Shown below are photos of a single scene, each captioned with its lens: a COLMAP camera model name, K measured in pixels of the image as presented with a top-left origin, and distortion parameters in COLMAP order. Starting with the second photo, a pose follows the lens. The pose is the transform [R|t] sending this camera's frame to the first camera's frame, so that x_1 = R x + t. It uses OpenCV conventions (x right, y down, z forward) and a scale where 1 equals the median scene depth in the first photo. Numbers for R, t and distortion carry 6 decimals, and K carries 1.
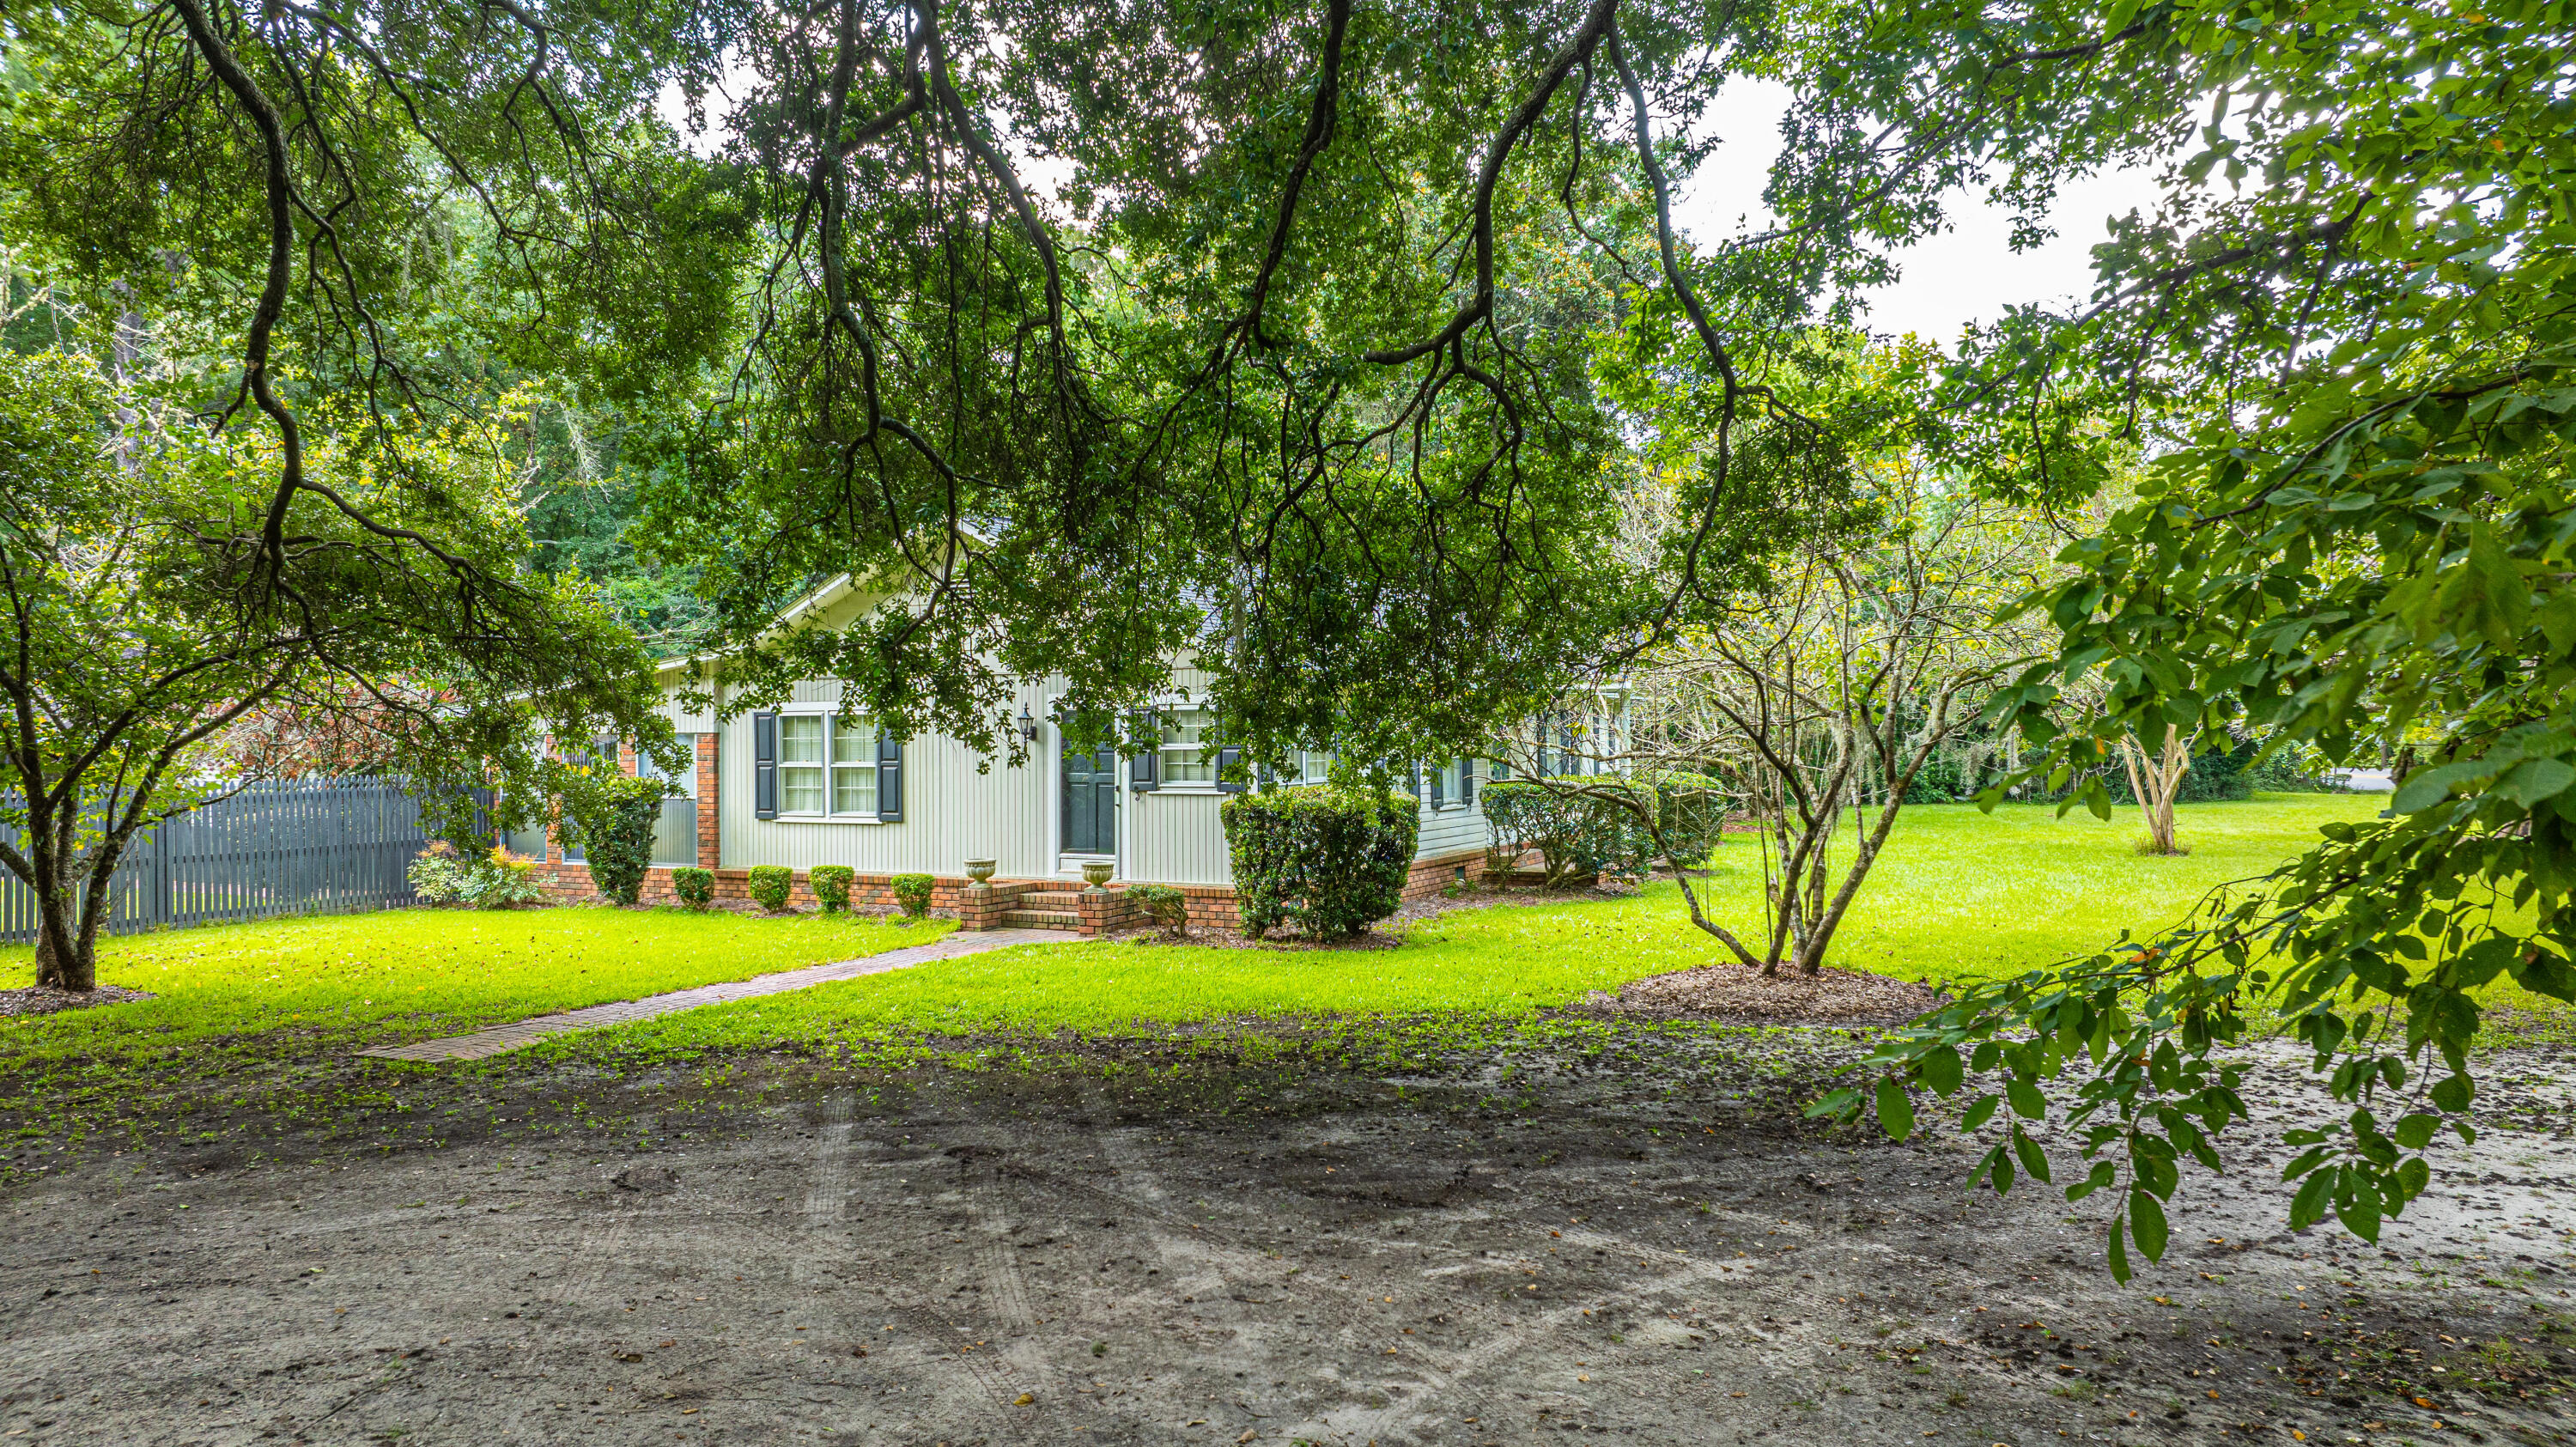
lens RADIAL K [[1808.8, 0, 1288.8], [0, 1808.8, 722.4], [0, 0, 1]] dist [-0.021214, 0.002478]
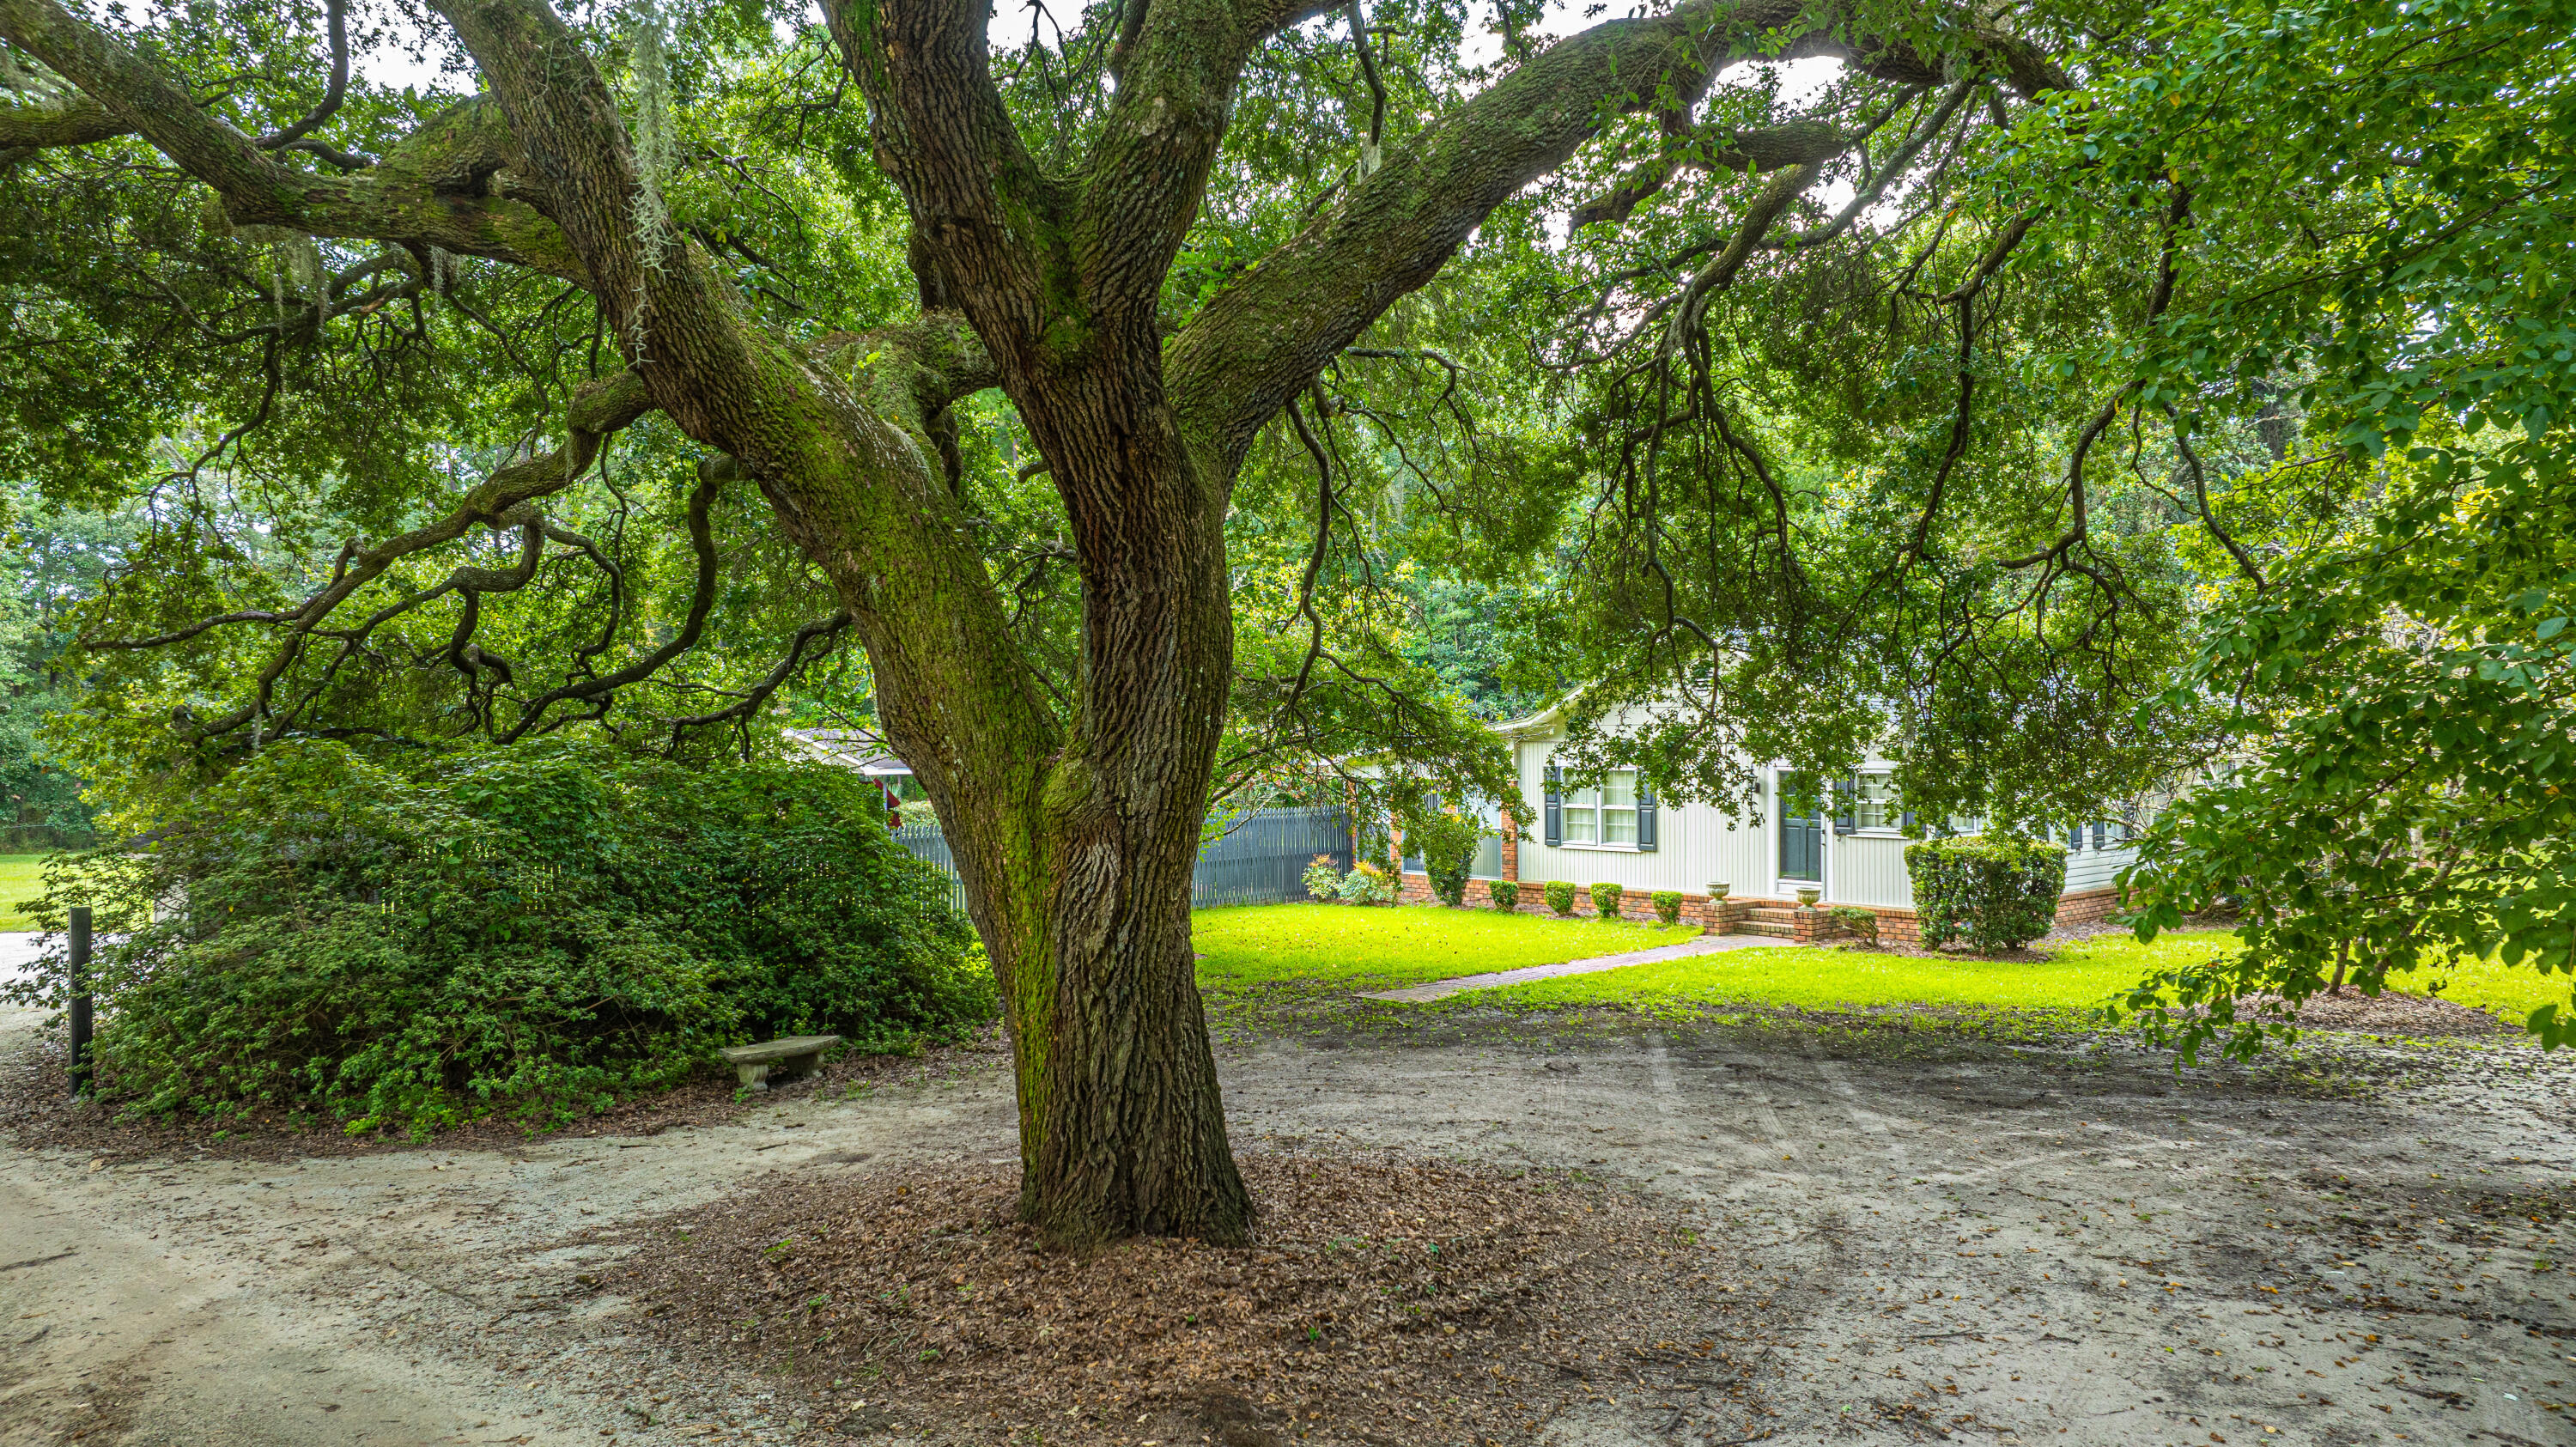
lens RADIAL K [[1806.2, 0, 1281.3], [0, 1806.2, 721.7], [0, 0, 1]] dist [-0.026824, 0.015323]
pose [[0.927547, -0.001675, -0.373704, 0.040152], [0.002017, 0.999998, 0.000524, -0.061064], [0.373702, -0.001240, 0.927548, -0.495883]]
